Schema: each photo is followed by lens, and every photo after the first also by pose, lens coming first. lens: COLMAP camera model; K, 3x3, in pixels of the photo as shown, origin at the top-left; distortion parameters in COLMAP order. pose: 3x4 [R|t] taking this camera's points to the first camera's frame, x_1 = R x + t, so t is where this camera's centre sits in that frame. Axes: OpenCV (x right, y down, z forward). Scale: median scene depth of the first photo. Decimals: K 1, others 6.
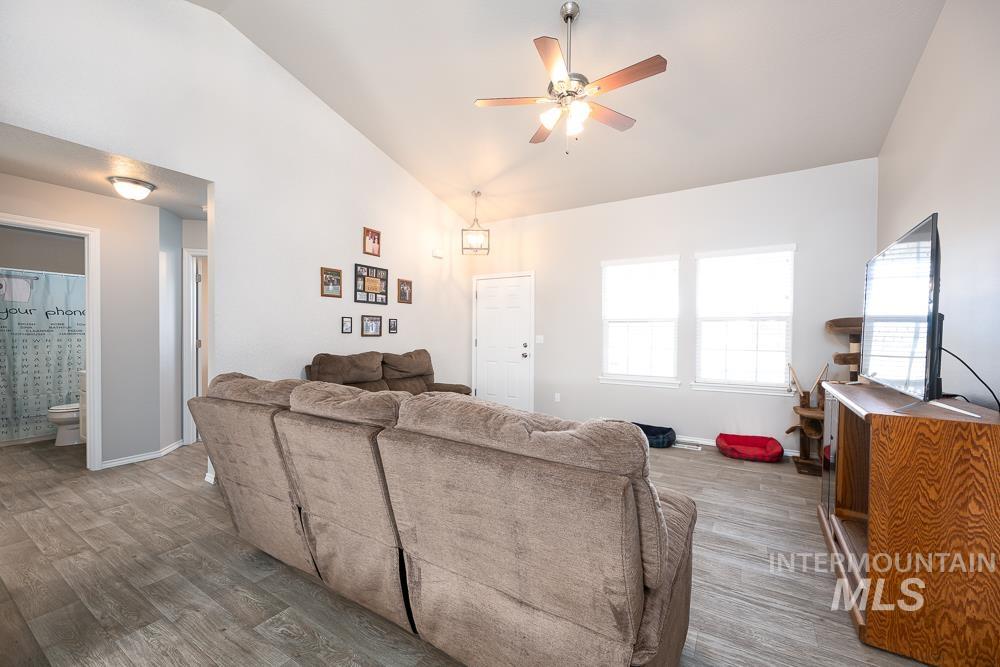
lens RADIAL K [[412.2, 0, 509.5], [0, 412.2, 337.2], [0, 0, 1]] dist [-0.002875, -0.000436]
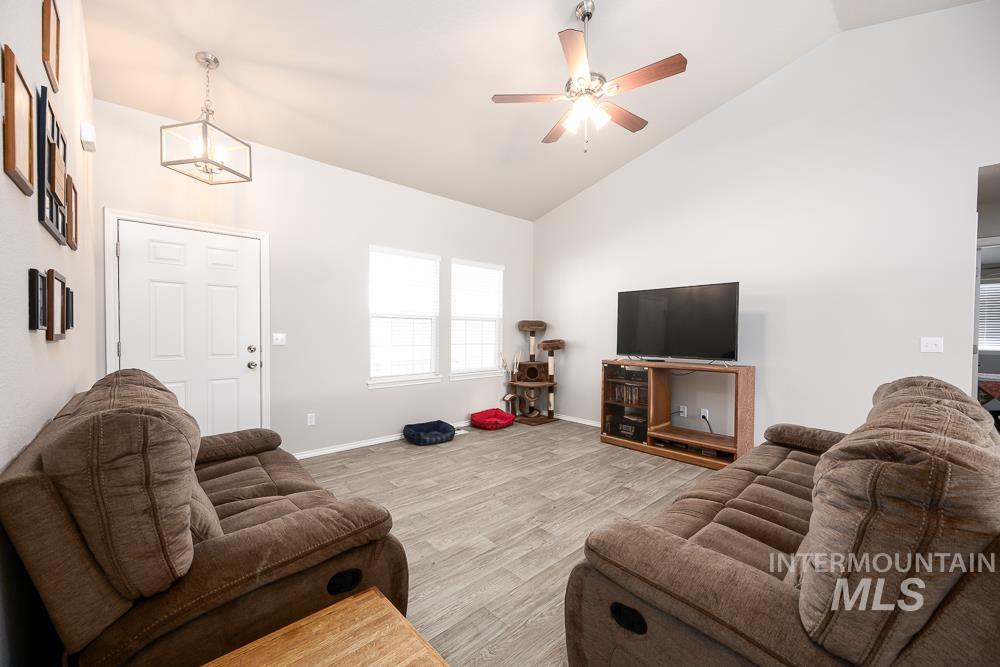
lens RADIAL K [[394.0, 0, 499.7], [0, 394.0, 336.8], [0, 0, 1]] dist [-0.000917, 0.000012]
pose [[0.262420, -0.017057, 0.964803, -0.767043], [0.003016, 0.999853, 0.016856, -0.013559], [-0.964949, -0.001513, 0.262433, 0.845753]]
